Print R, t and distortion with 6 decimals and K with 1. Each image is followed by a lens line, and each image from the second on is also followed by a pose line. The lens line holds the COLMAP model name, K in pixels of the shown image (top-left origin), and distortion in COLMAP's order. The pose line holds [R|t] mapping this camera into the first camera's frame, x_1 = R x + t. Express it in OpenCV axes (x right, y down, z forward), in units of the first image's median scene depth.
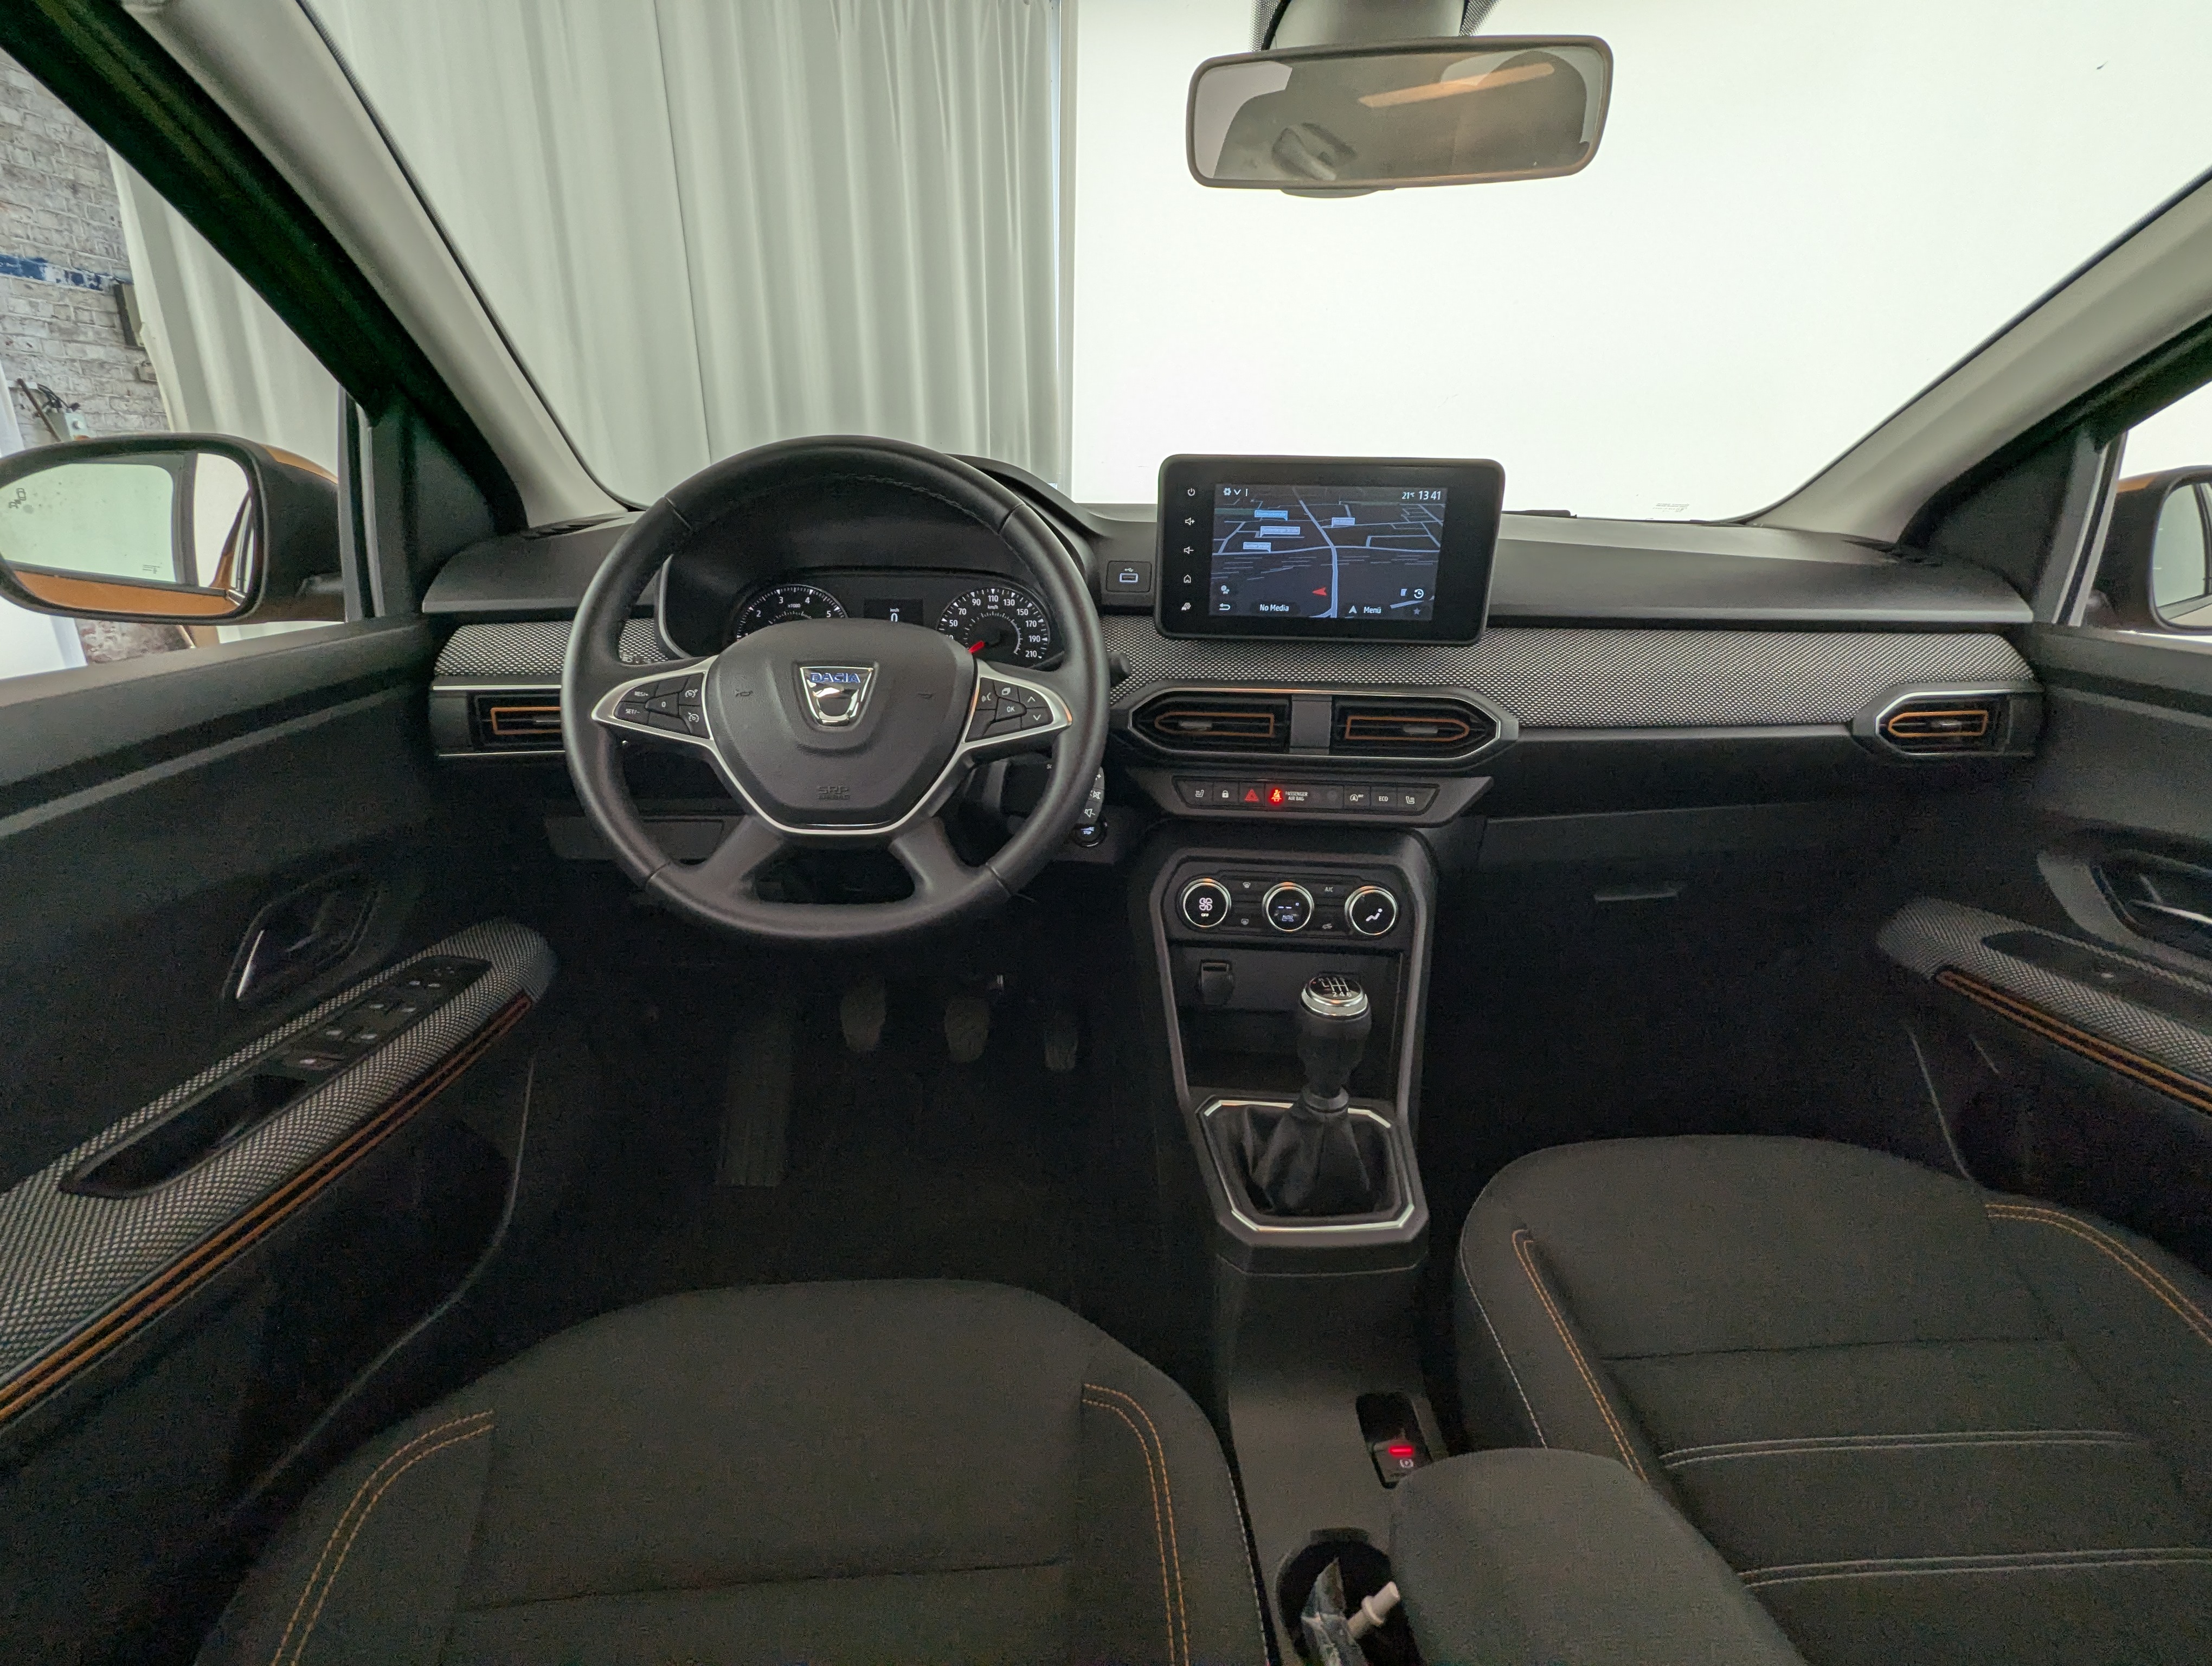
lens RADIAL K [[1047.7, 0, 1101.7], [0, 1047.7, 834.9], [0, 0, 1]] dist [0.004833, -0.001478]
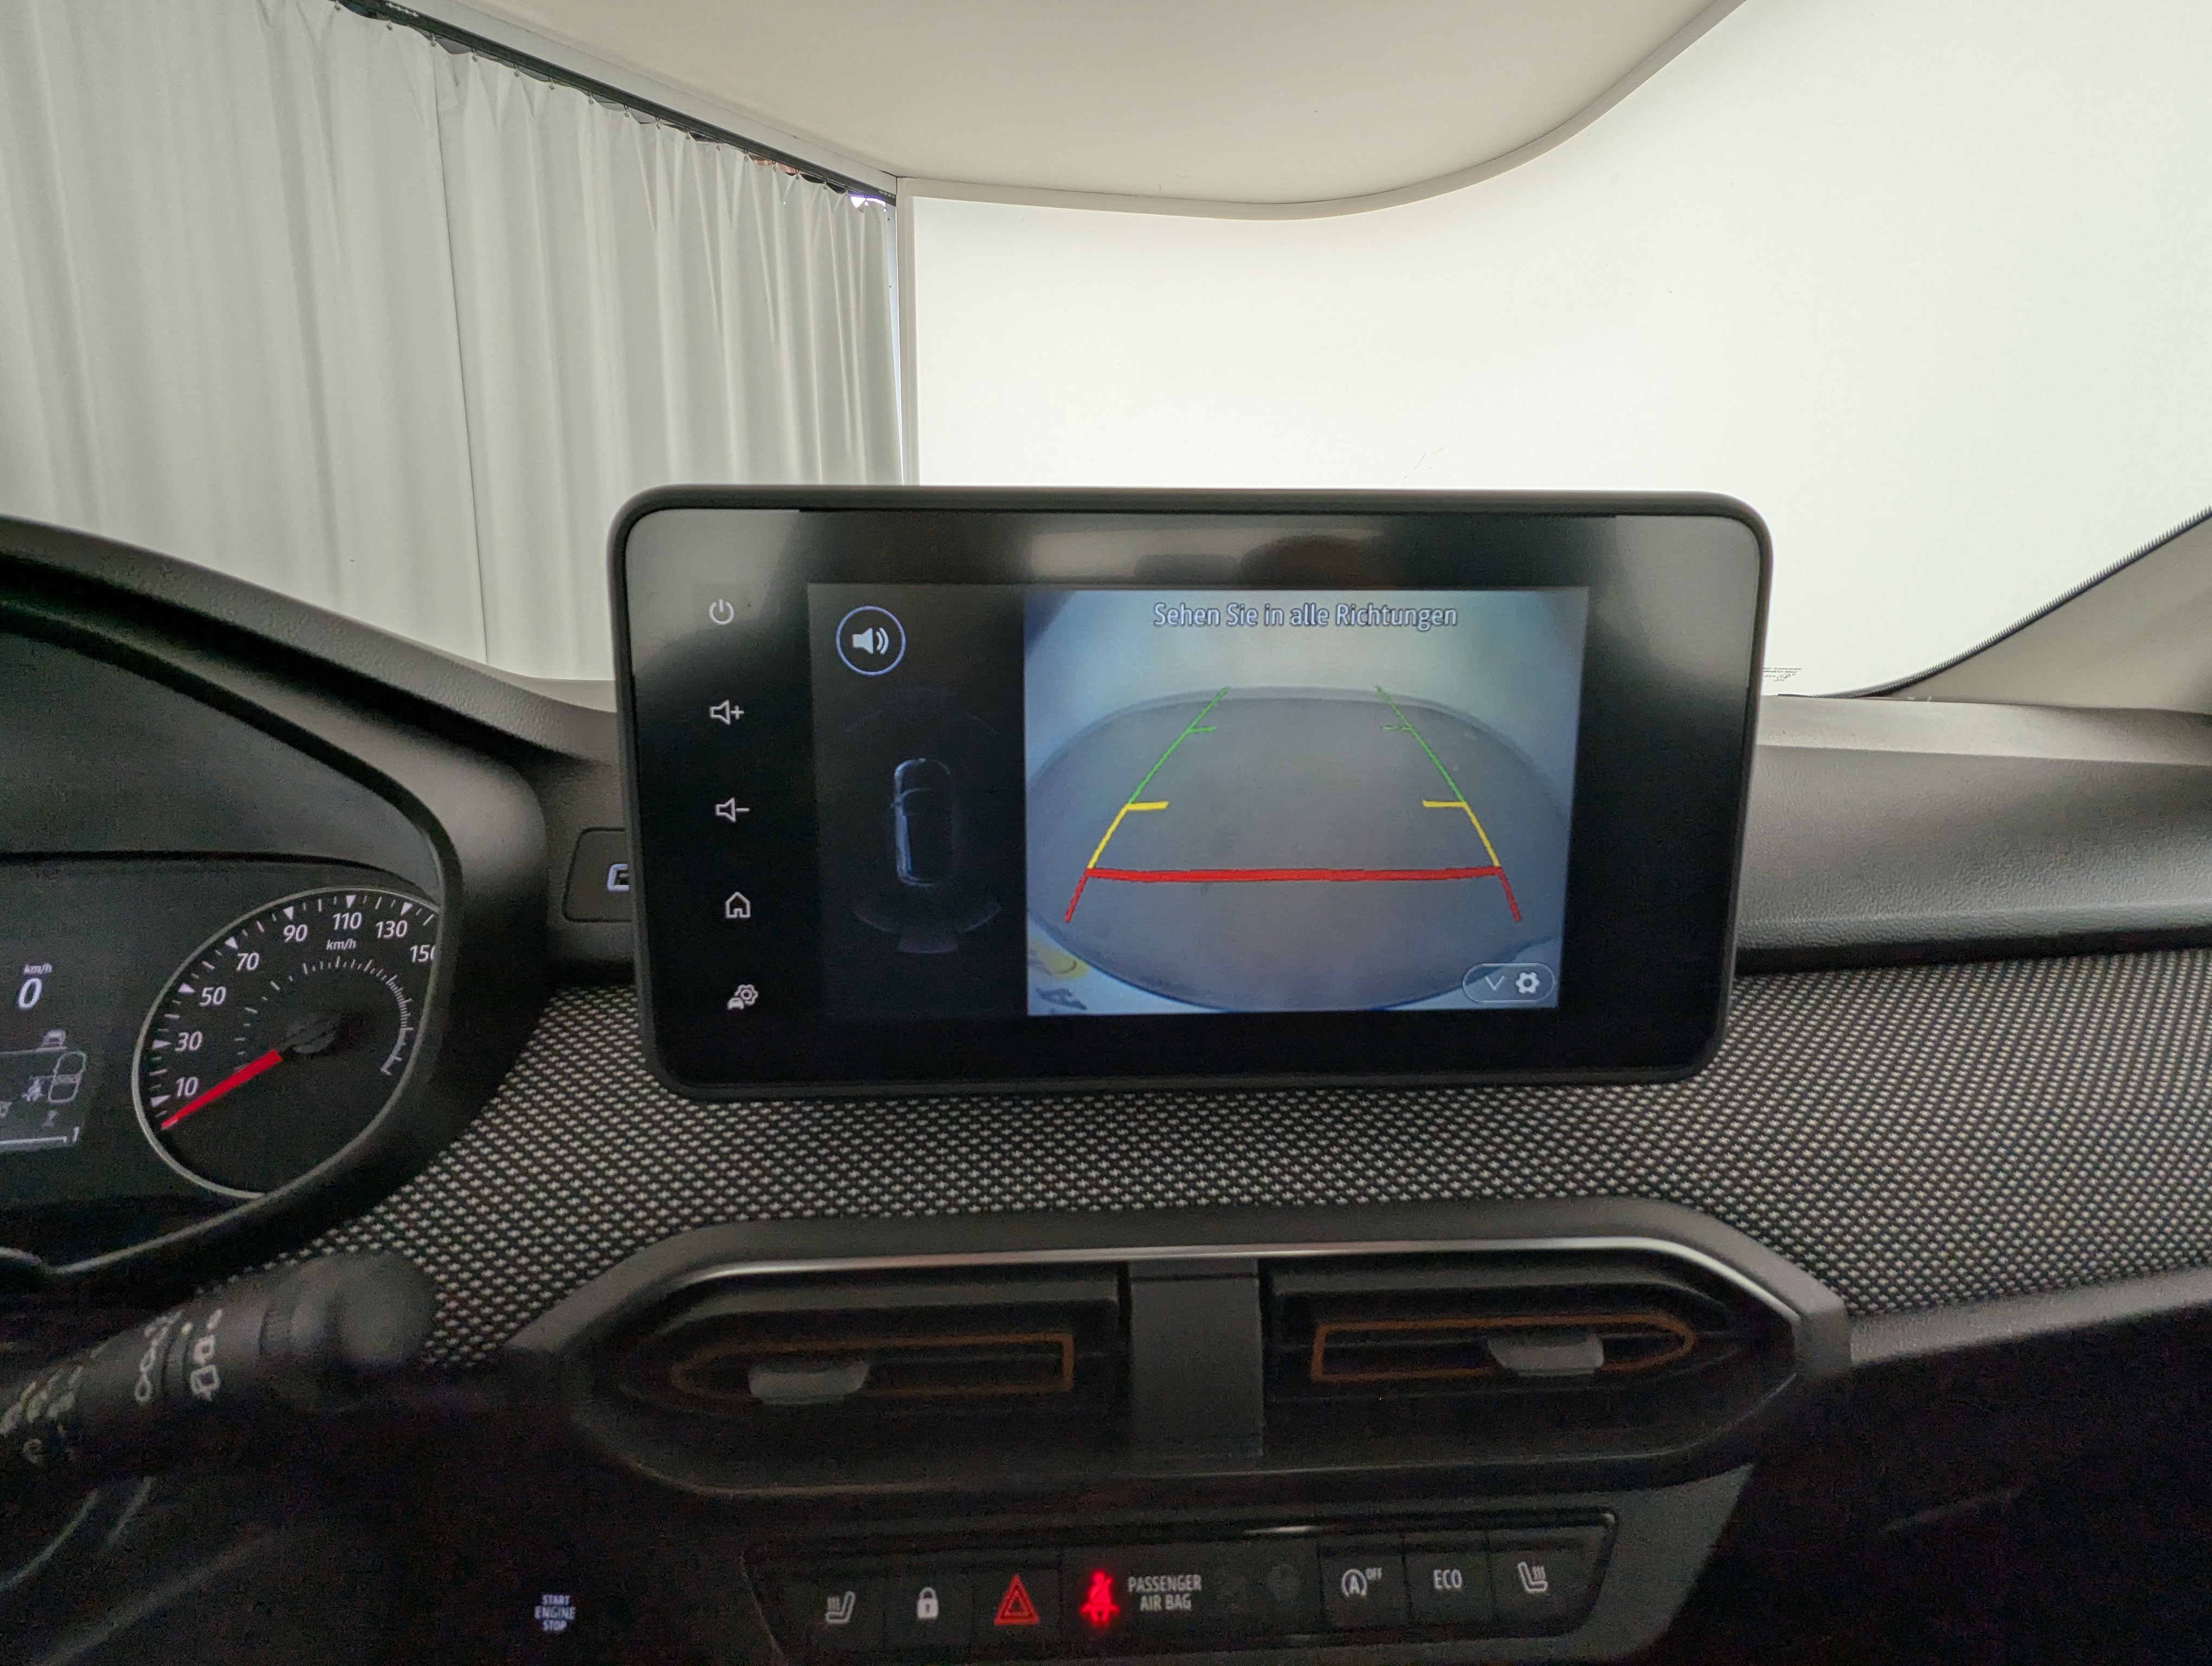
lens RADIAL K [[1047.7, 0, 1107.2], [0, 1047.7, 848.0], [0, 0, 1]] dist [0.004833, -0.001478]
pose [[0.992706, -0.037729, 0.114508, 0.143363], [0.055860, 0.985613, -0.159523, -0.199212], [-0.106842, 0.164755, 0.980531, 0.674169]]
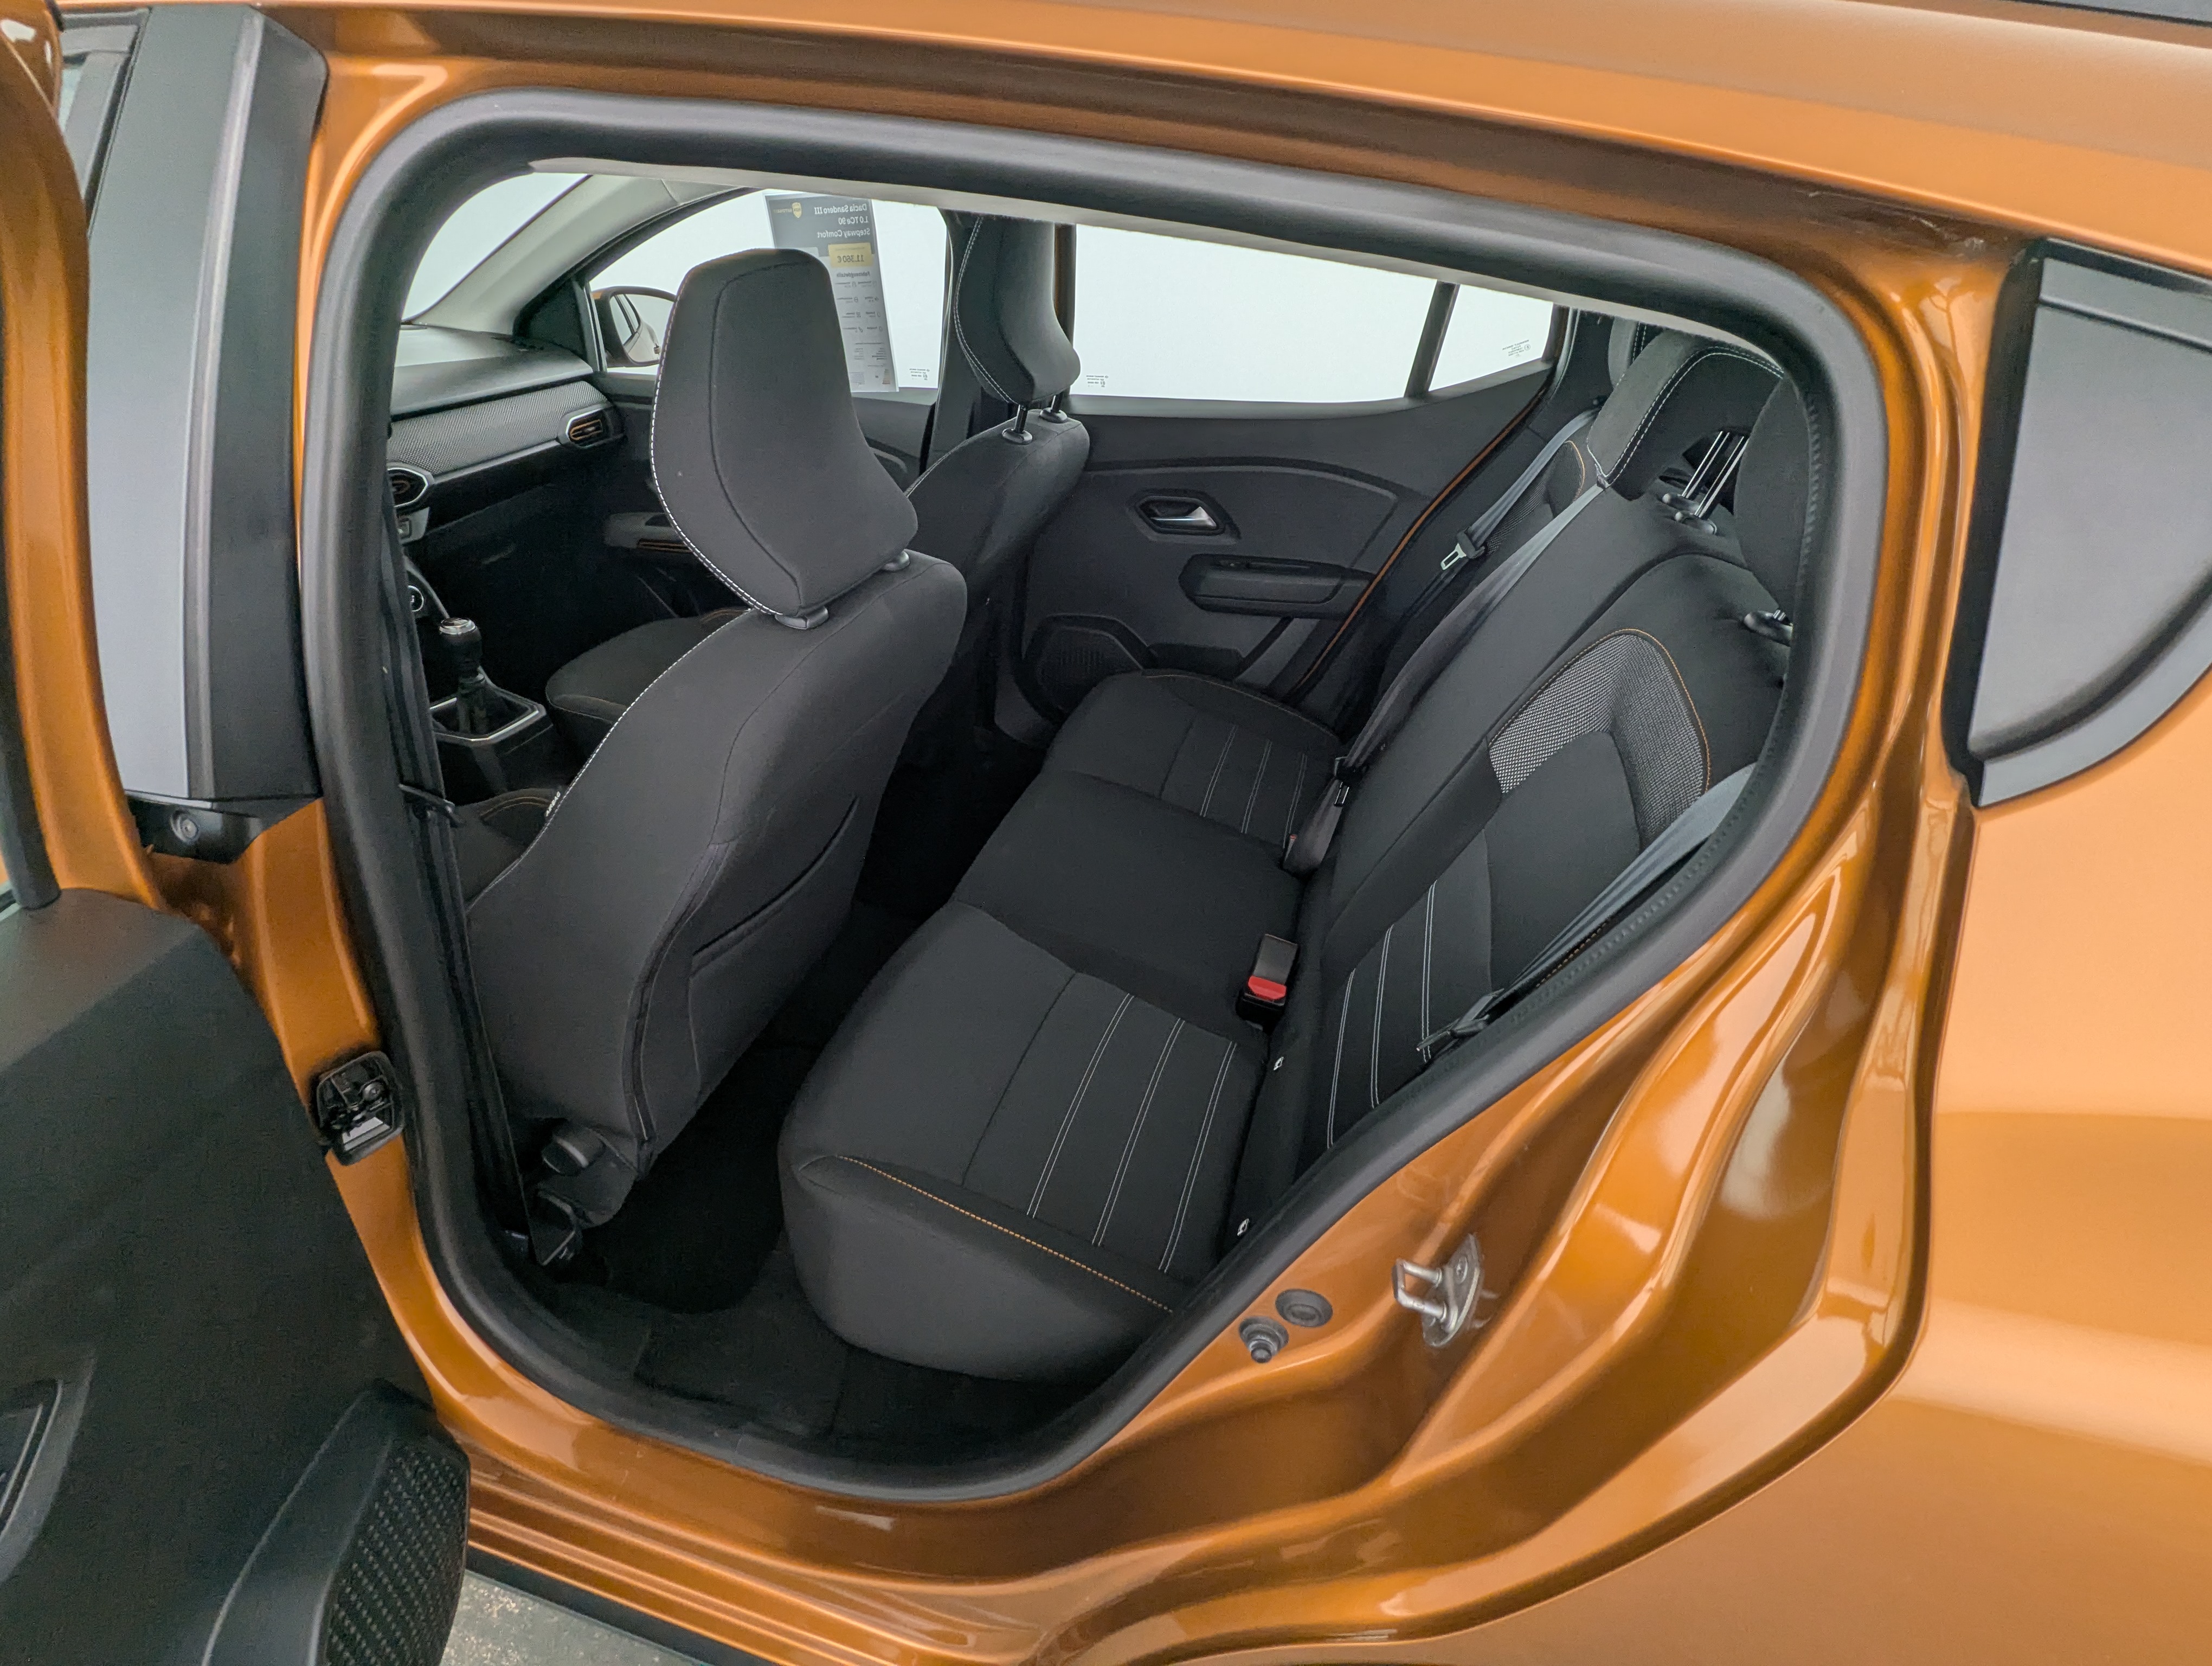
lens RADIAL K [[1047.7, 0, 1093.1], [0, 1047.7, 842.7], [0, 0, 1]] dist [0.004833, -0.001478]
pose [[0.350596, -0.509197, 0.786003, -0.995597], [0.268813, 0.858673, 0.436371, -0.040424], [-0.897119, 0.058298, 0.437927, -0.855400]]
